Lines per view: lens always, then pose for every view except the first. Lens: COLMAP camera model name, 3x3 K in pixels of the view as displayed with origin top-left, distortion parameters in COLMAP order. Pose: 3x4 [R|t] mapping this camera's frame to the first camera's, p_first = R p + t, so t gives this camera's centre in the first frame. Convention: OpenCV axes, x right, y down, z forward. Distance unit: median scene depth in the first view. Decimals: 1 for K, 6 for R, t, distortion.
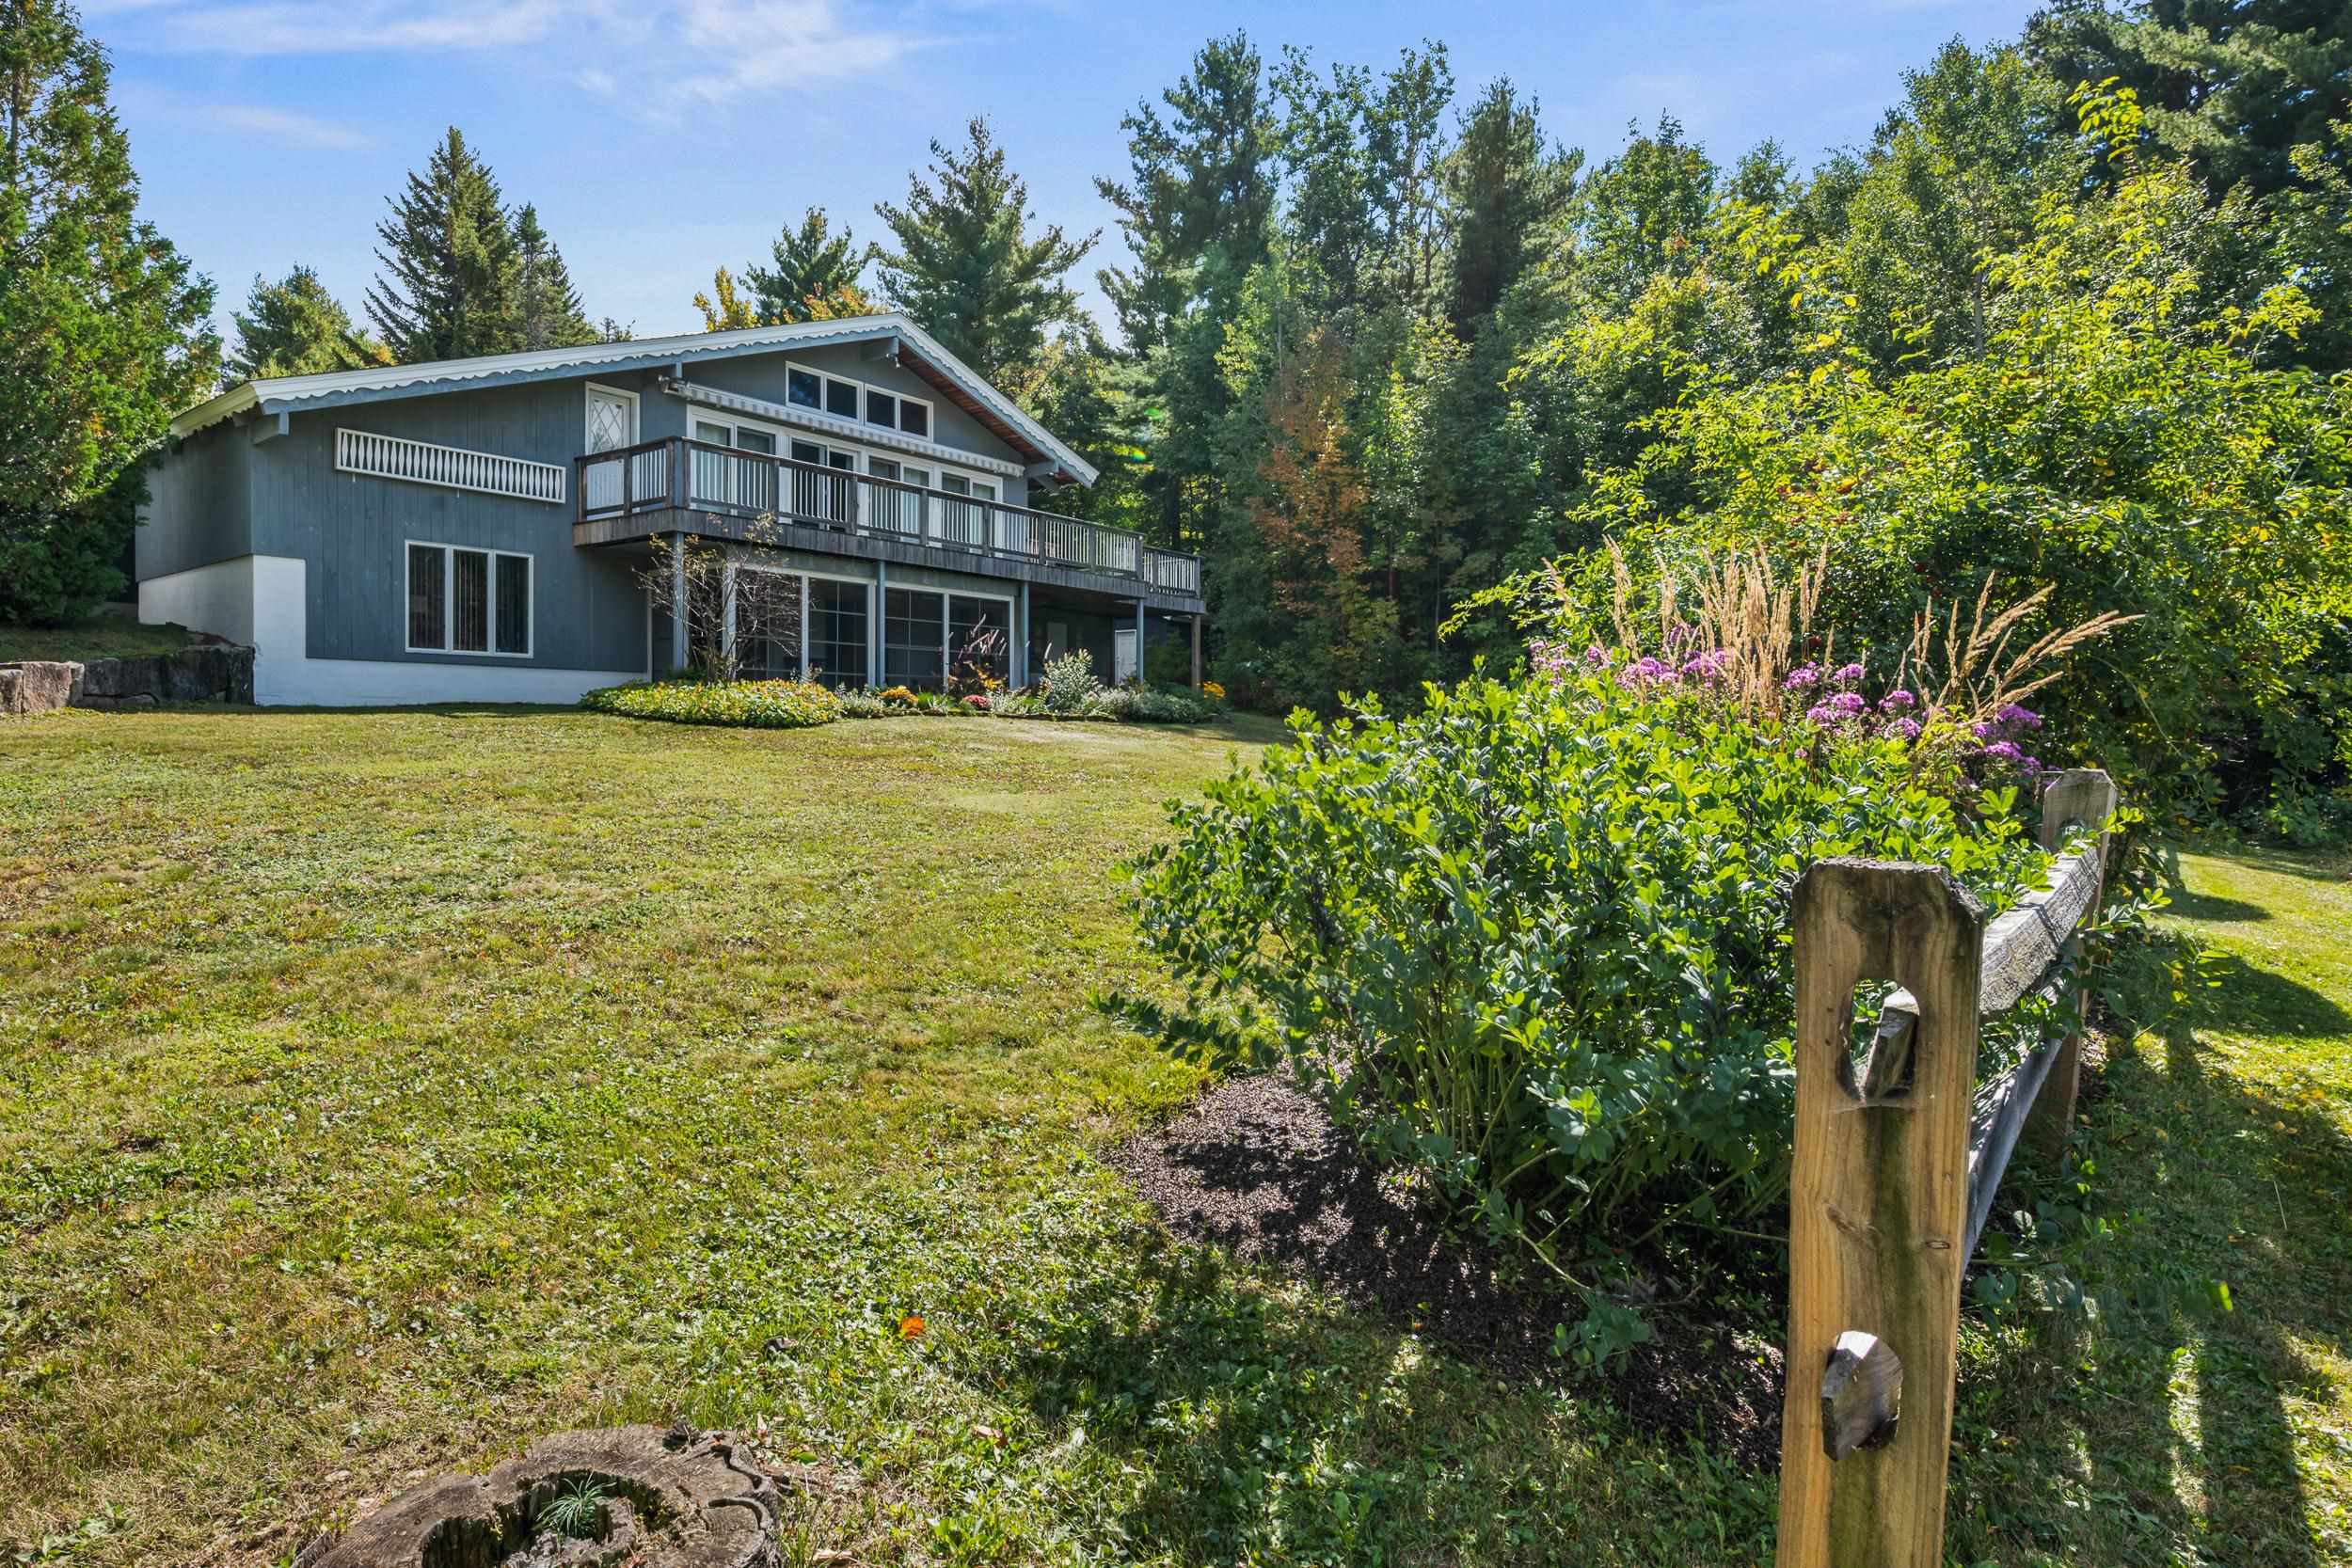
lens RADIAL K [[1292.7, 0, 1056.6], [0, 1292.7, 762.5], [0, 0, 1]] dist [-0.000241, 0.000191]
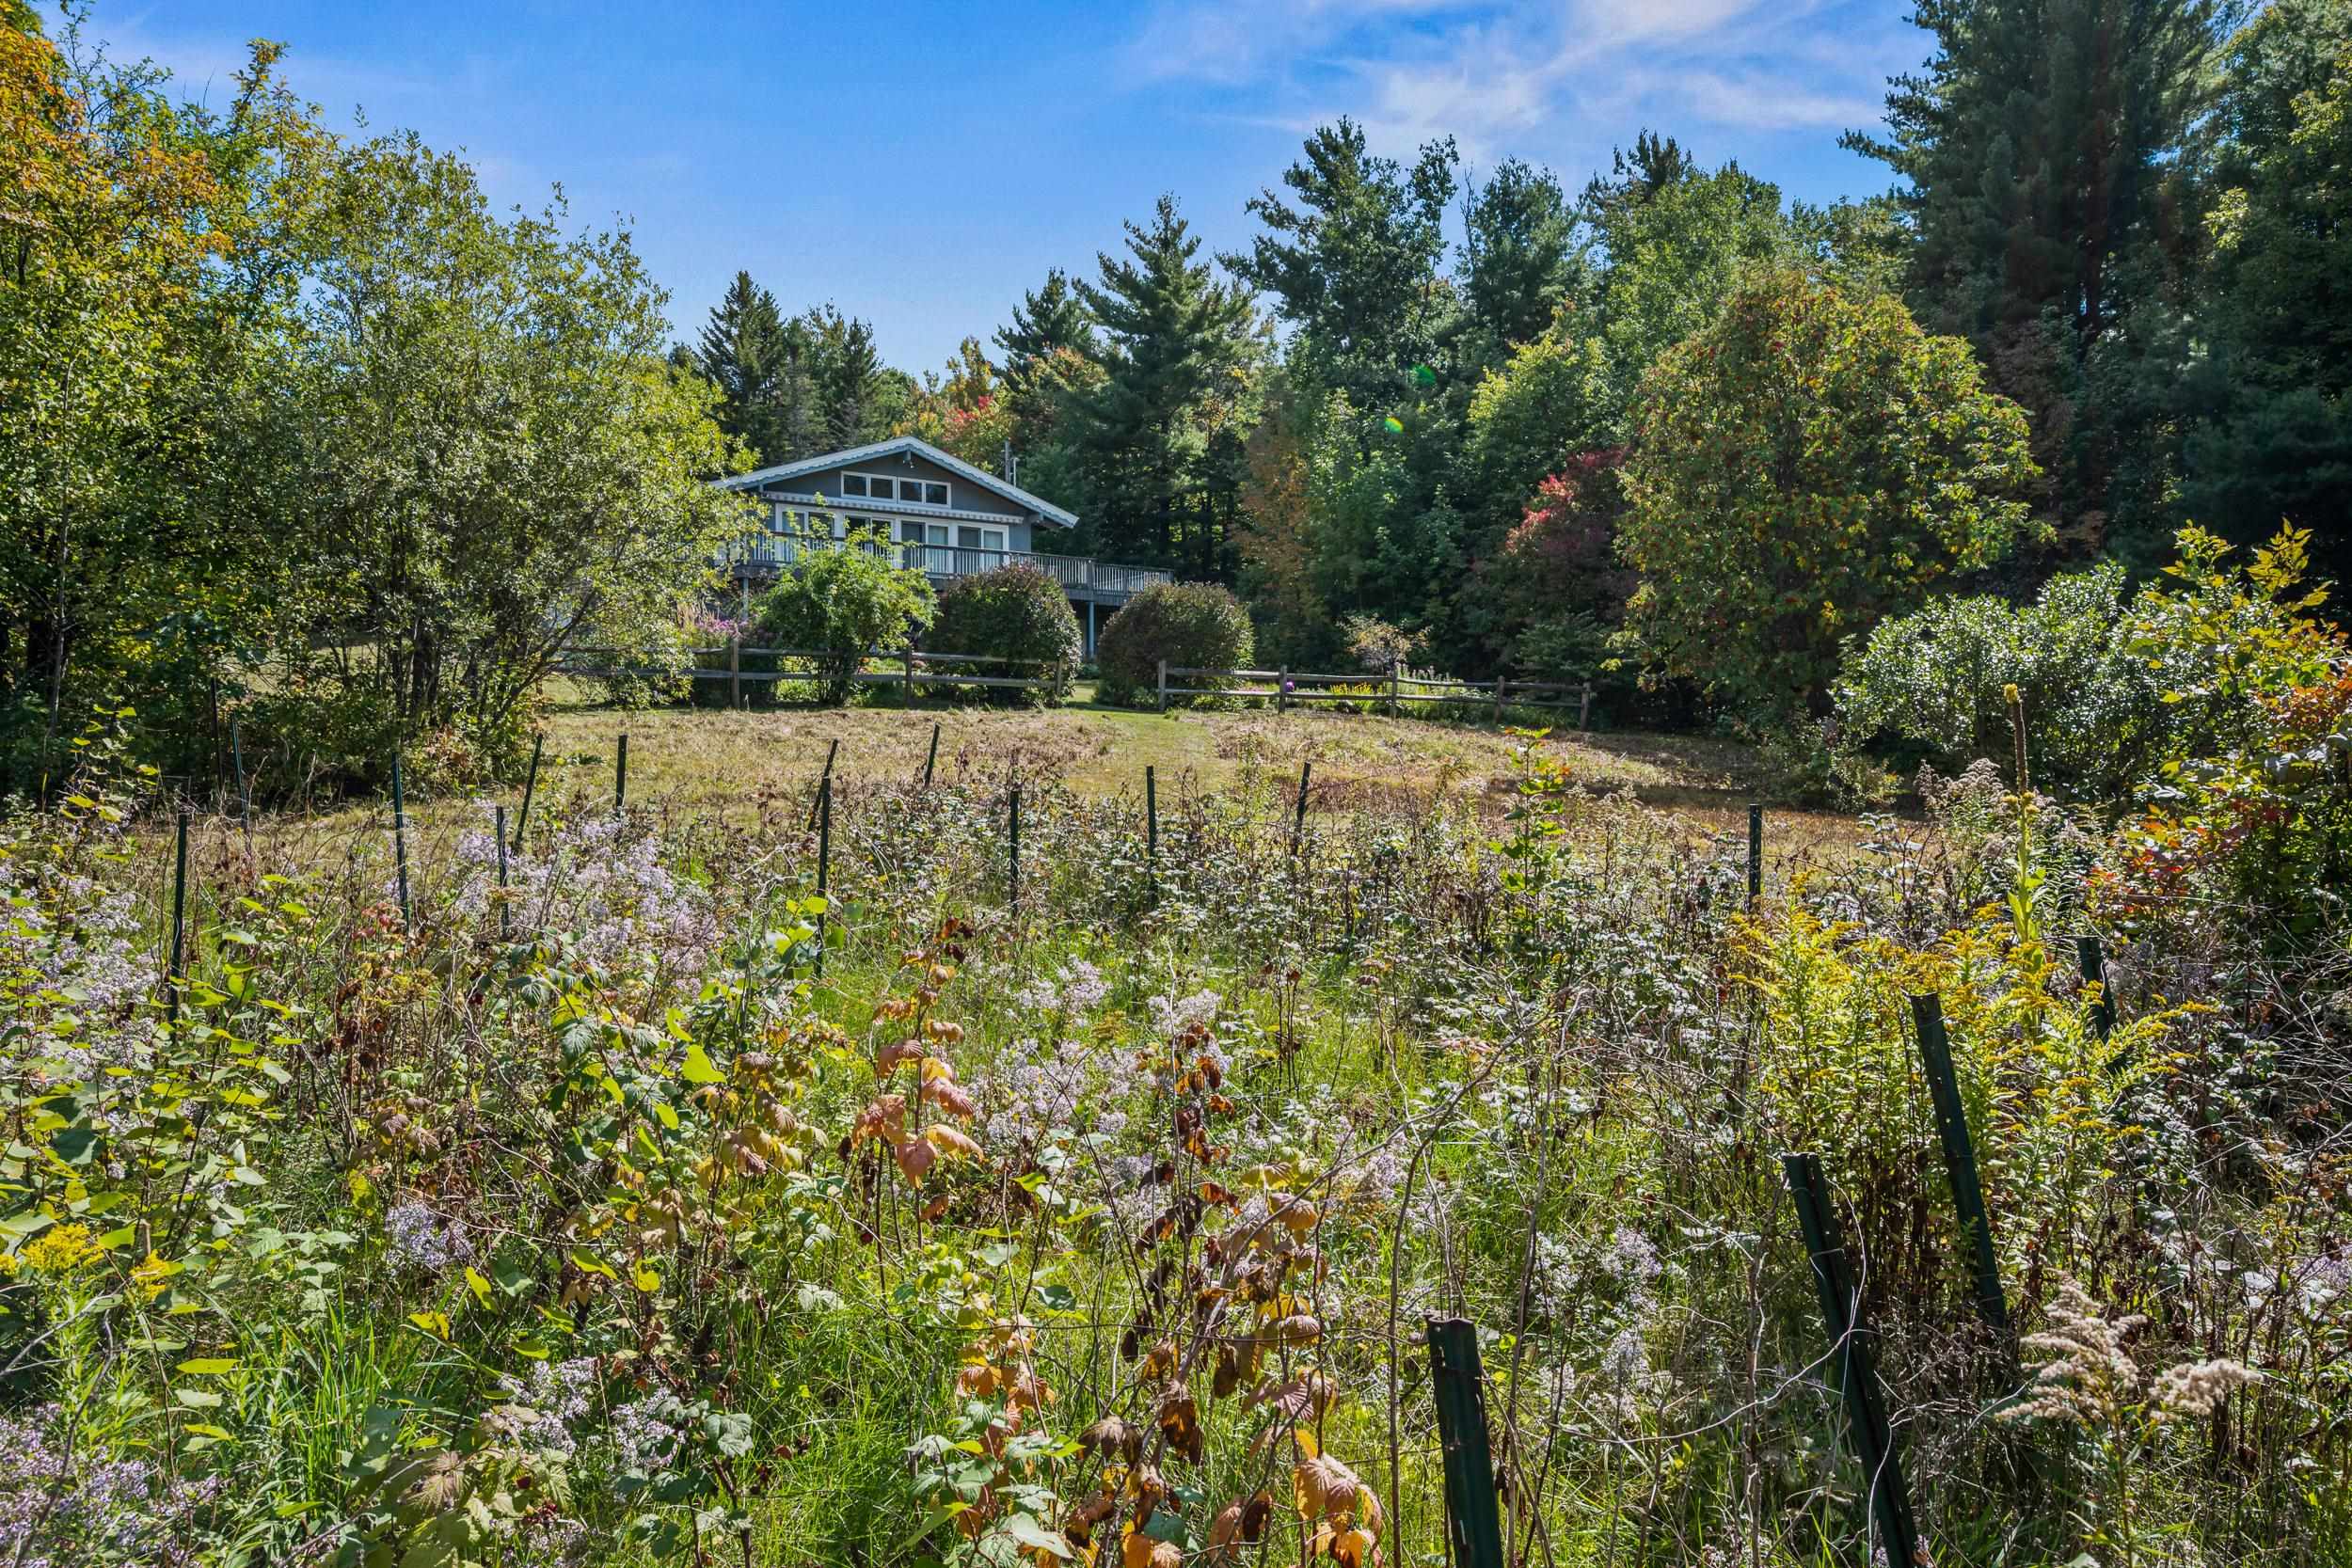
lens RADIAL K [[1560.7, 0, 1192.7], [0, 1560.7, 778.6], [0, 0, 1]] dist [-0.011041, 0.008853]
pose [[0.965808, 0.001883, -0.259250, 0.723927], [-0.003574, 0.999975, -0.006051, 0.097843], [0.259232, 0.006771, 0.965791, -0.803838]]
